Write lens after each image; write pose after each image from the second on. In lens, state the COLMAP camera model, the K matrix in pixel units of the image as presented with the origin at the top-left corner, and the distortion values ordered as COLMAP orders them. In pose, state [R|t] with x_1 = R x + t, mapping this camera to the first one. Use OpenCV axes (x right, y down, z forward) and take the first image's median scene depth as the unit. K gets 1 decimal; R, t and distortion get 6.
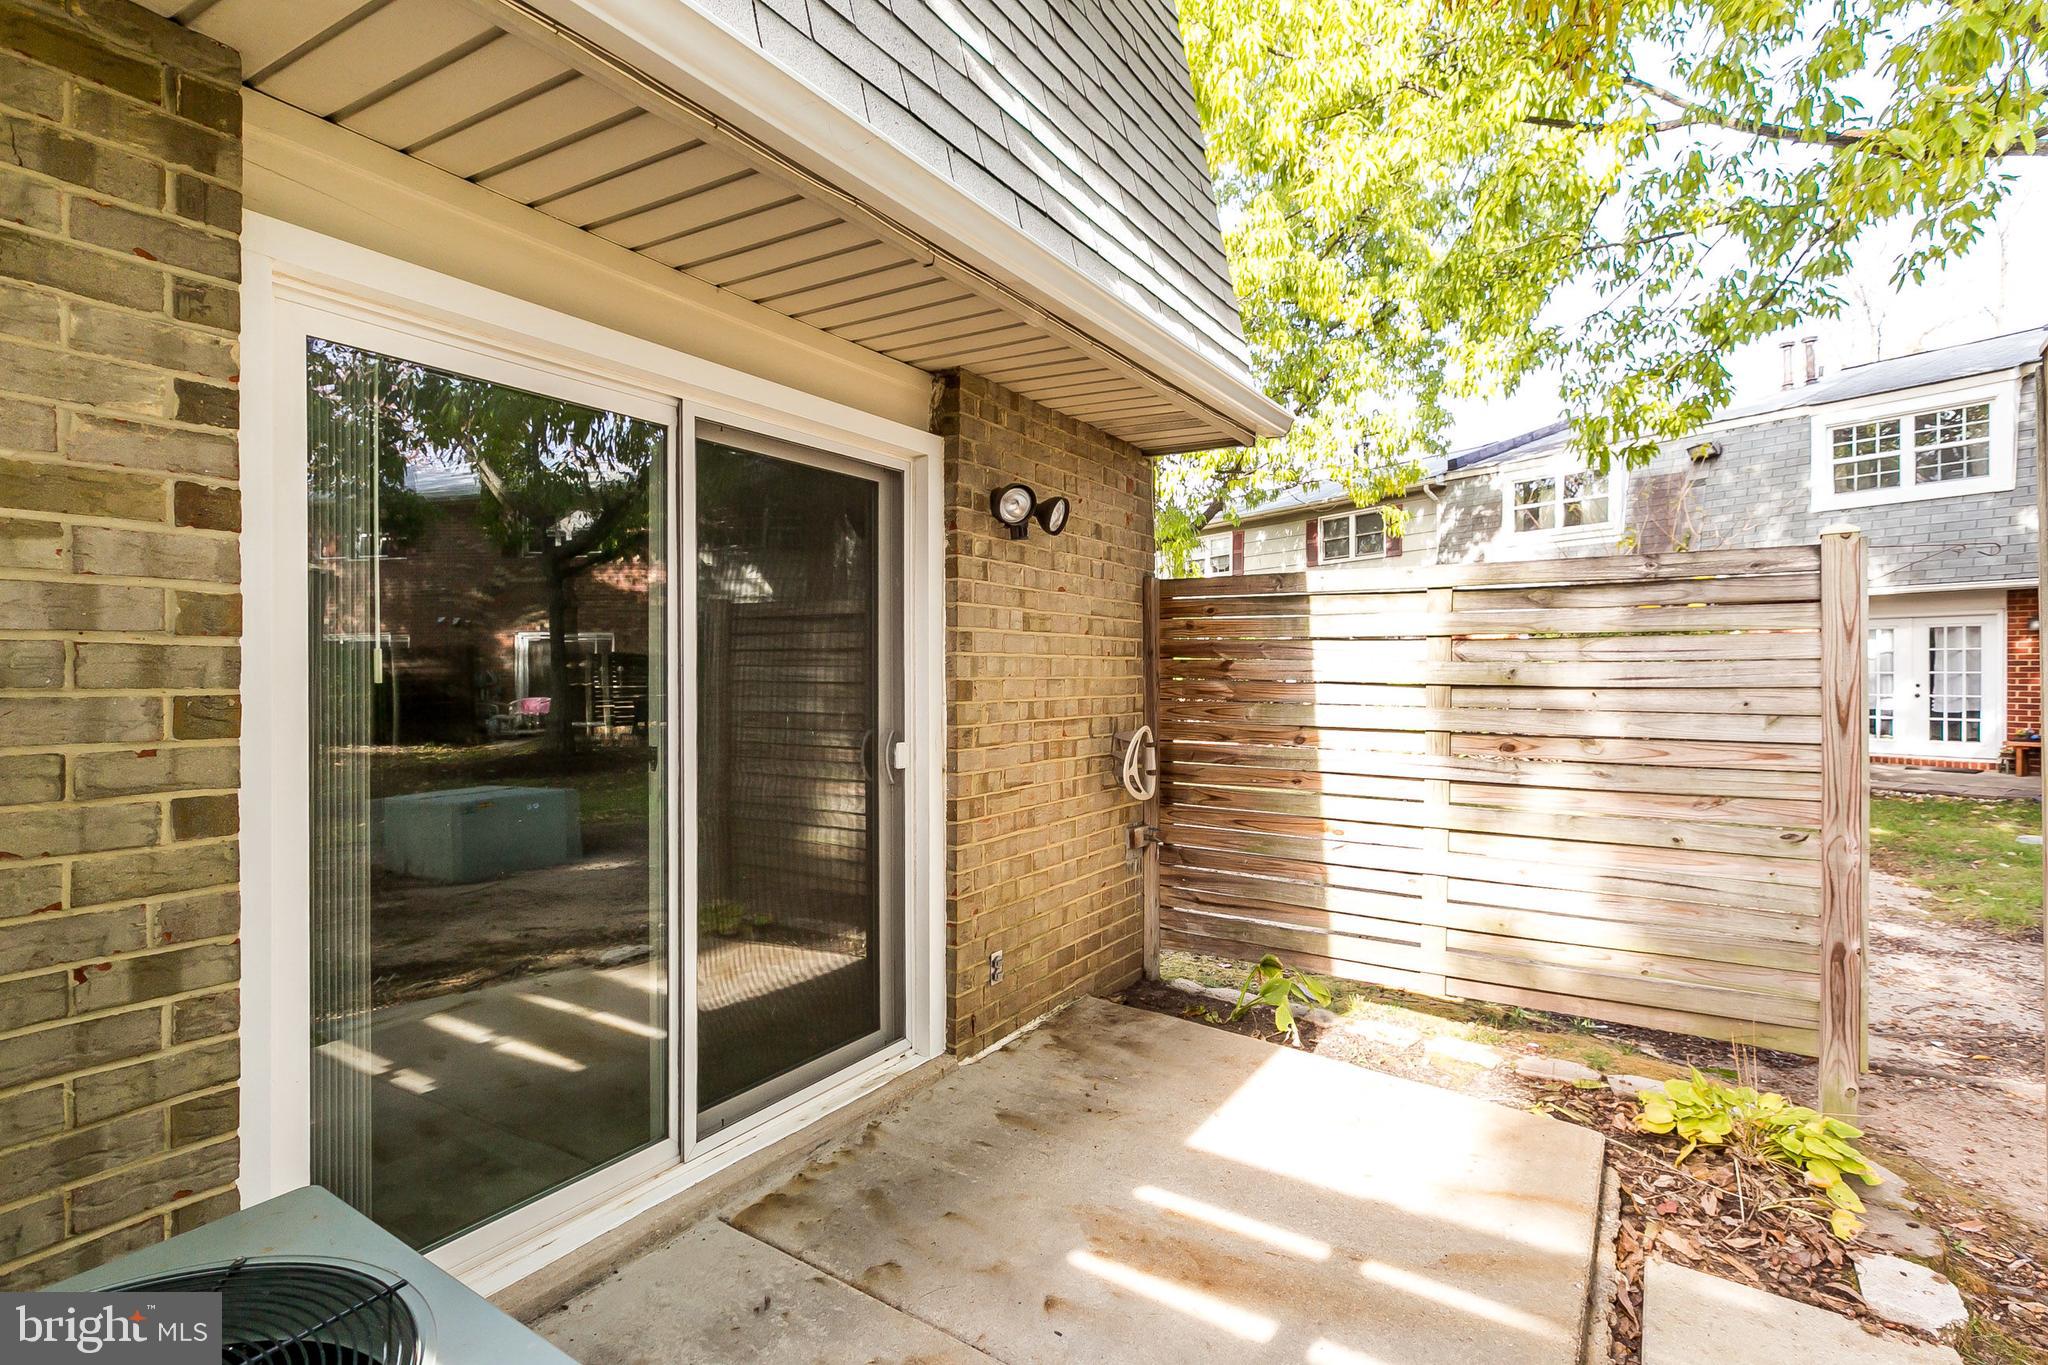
lens RADIAL K [[939.9, 0, 1008.6], [0, 939.9, 673.6], [0, 0, 1]] dist [-0.003482, 0.000052]
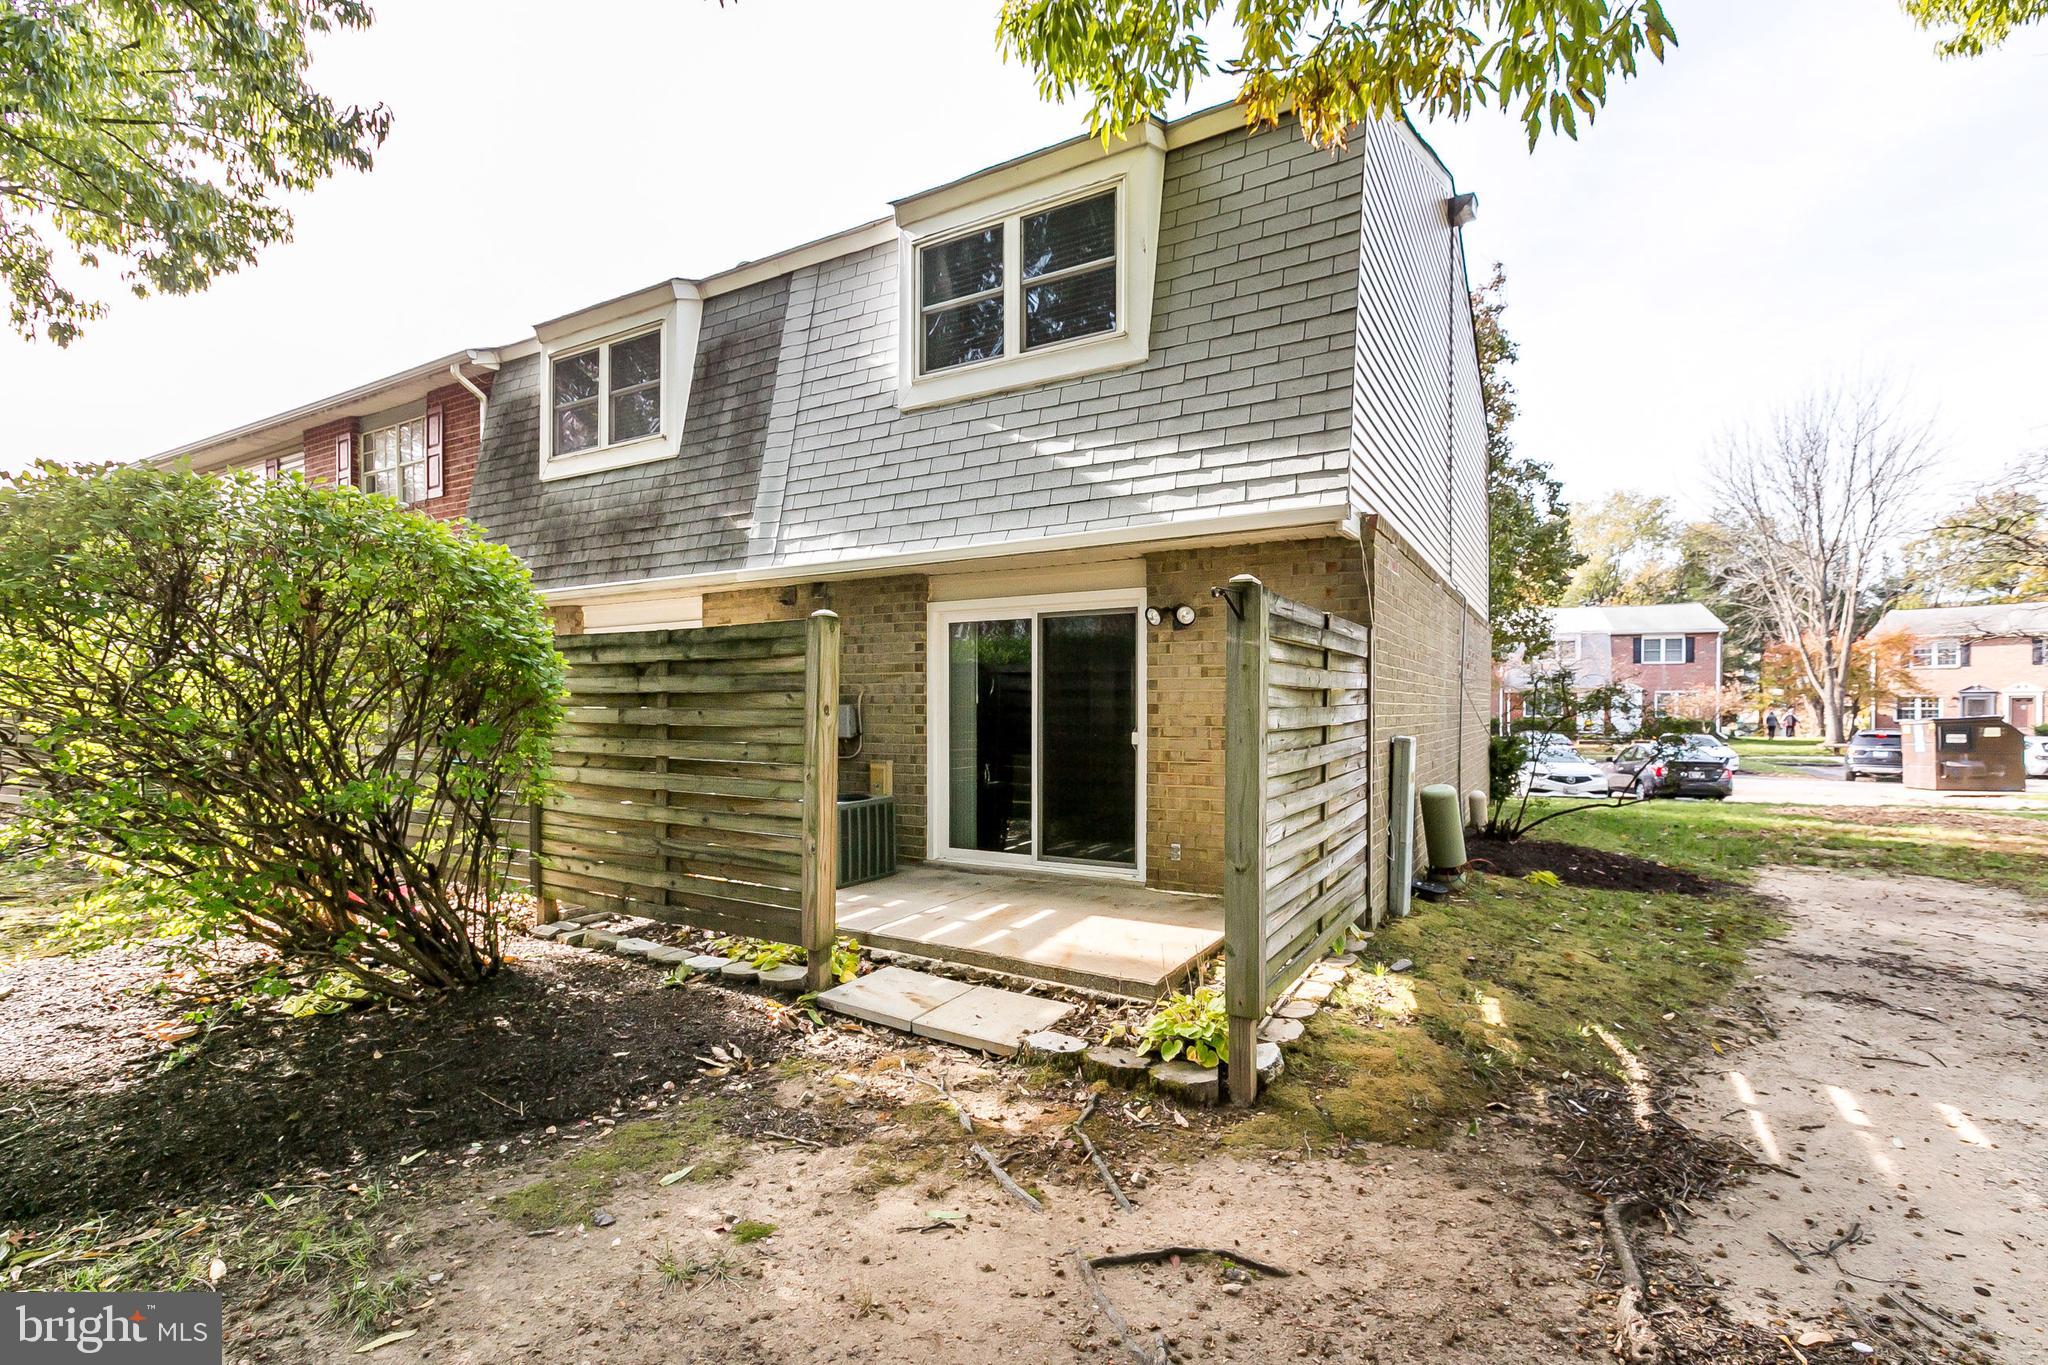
lens RADIAL K [[956.6, 0, 1020.3], [0, 956.6, 709.4], [0, 0, 1]] dist [-0.002814, -0.000896]
pose [[0.053477, 0.003844, -0.998562, 1.964737], [-0.001674, 0.999992, 0.003760, 0.011611], [0.998568, 0.001470, 0.053483, 0.583595]]
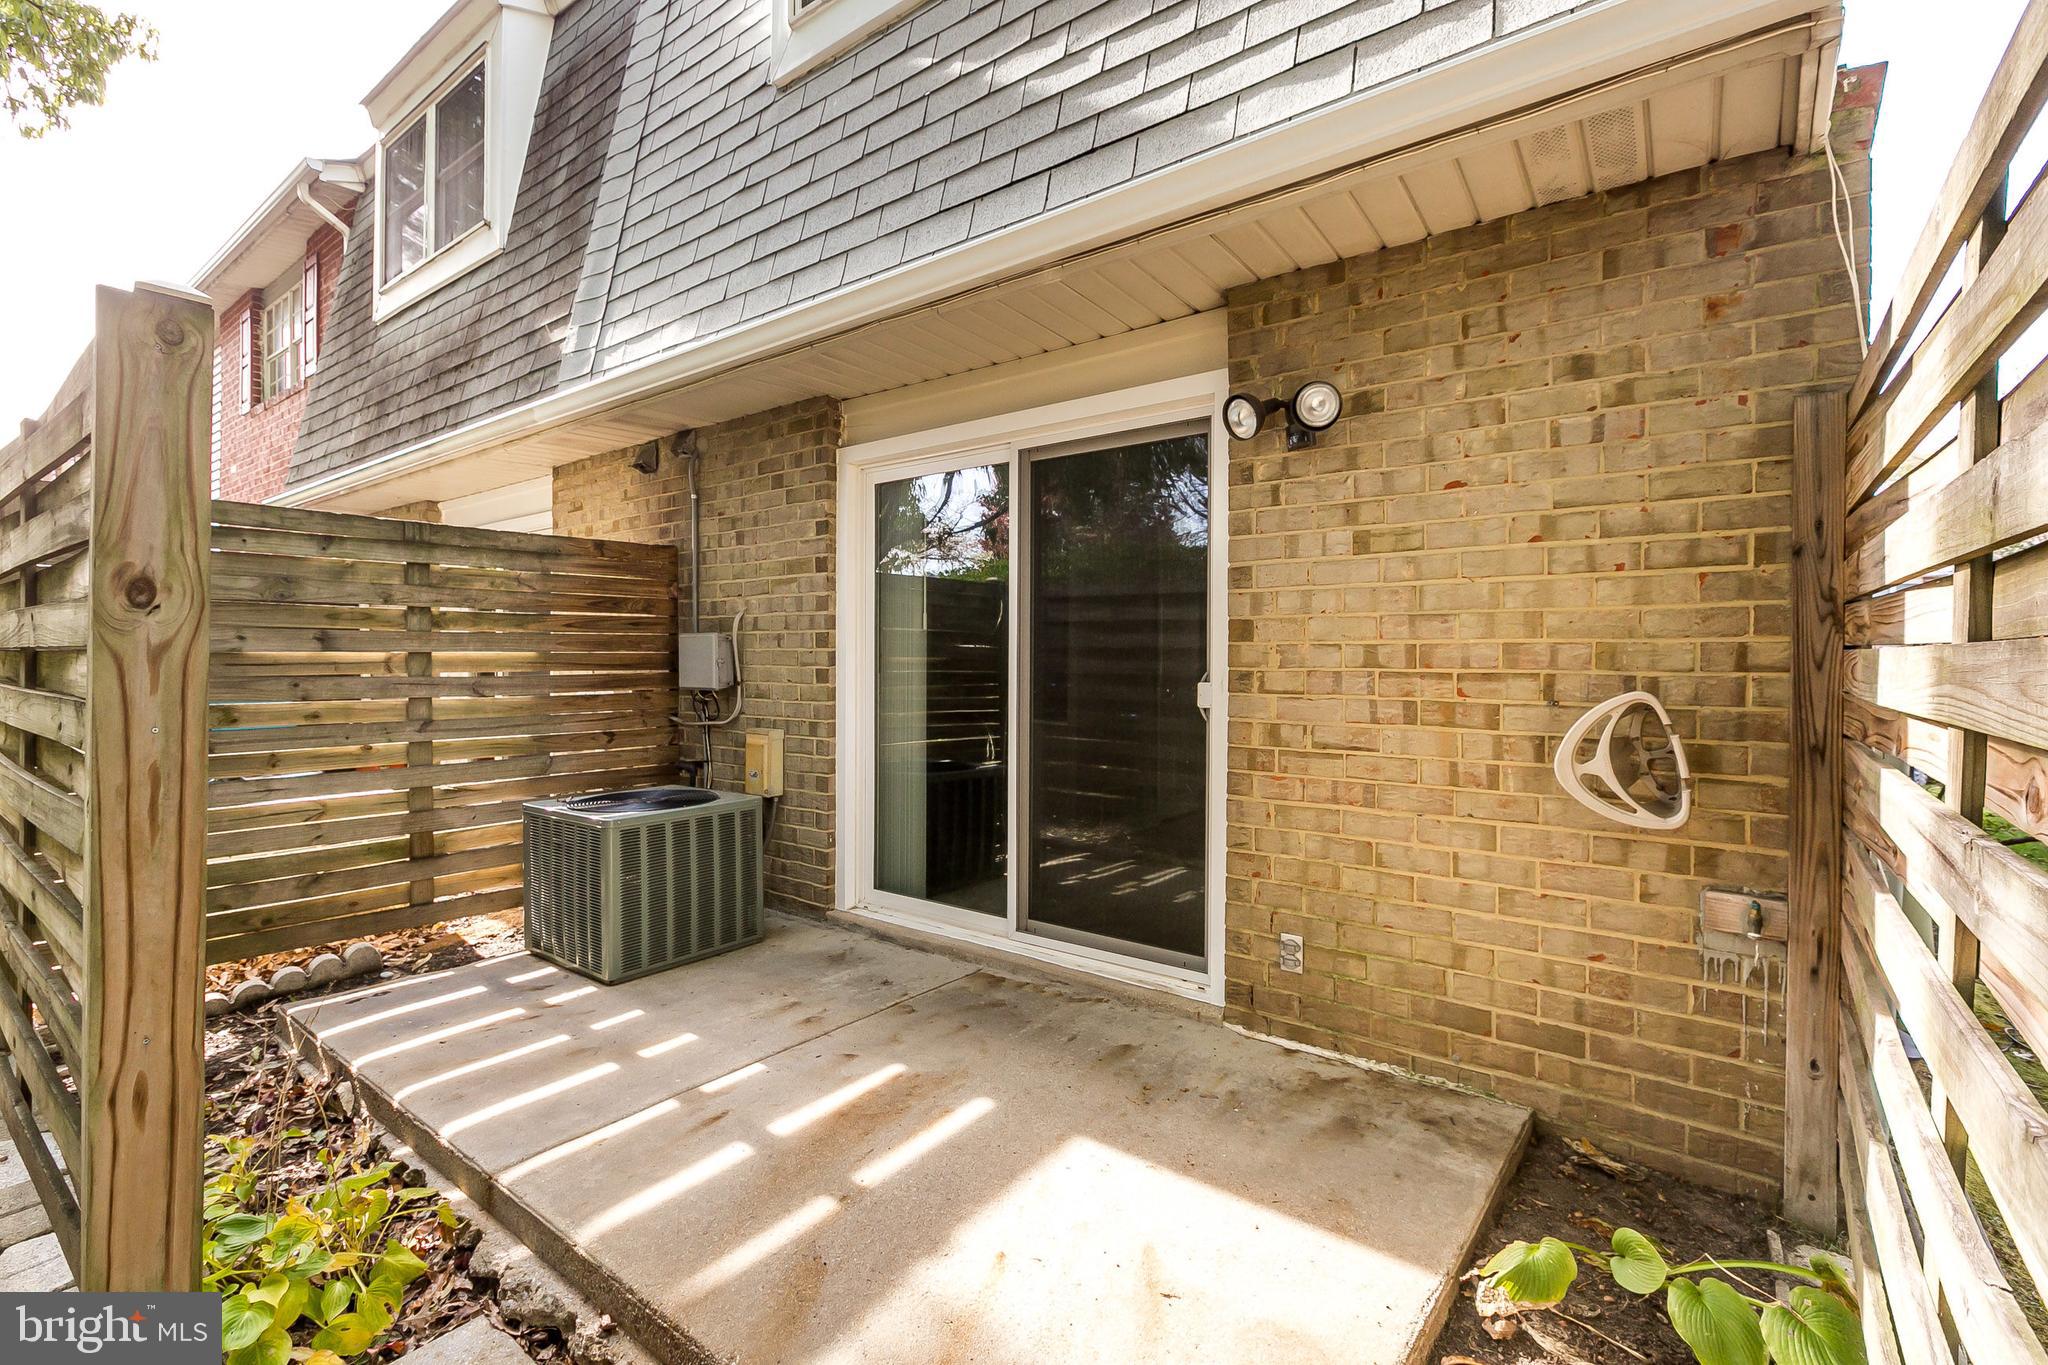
lens RADIAL K [[938.1, 0, 1026.5], [0, 938.1, 665.6], [0, 0, 1]] dist [0.004208, 0.000390]
pose [[-0.066322, 0.004878, -0.997786, 0.870558], [-0.005979, 0.999968, 0.005286, 0.047927], [0.997780, 0.006317, -0.066291, 0.826413]]
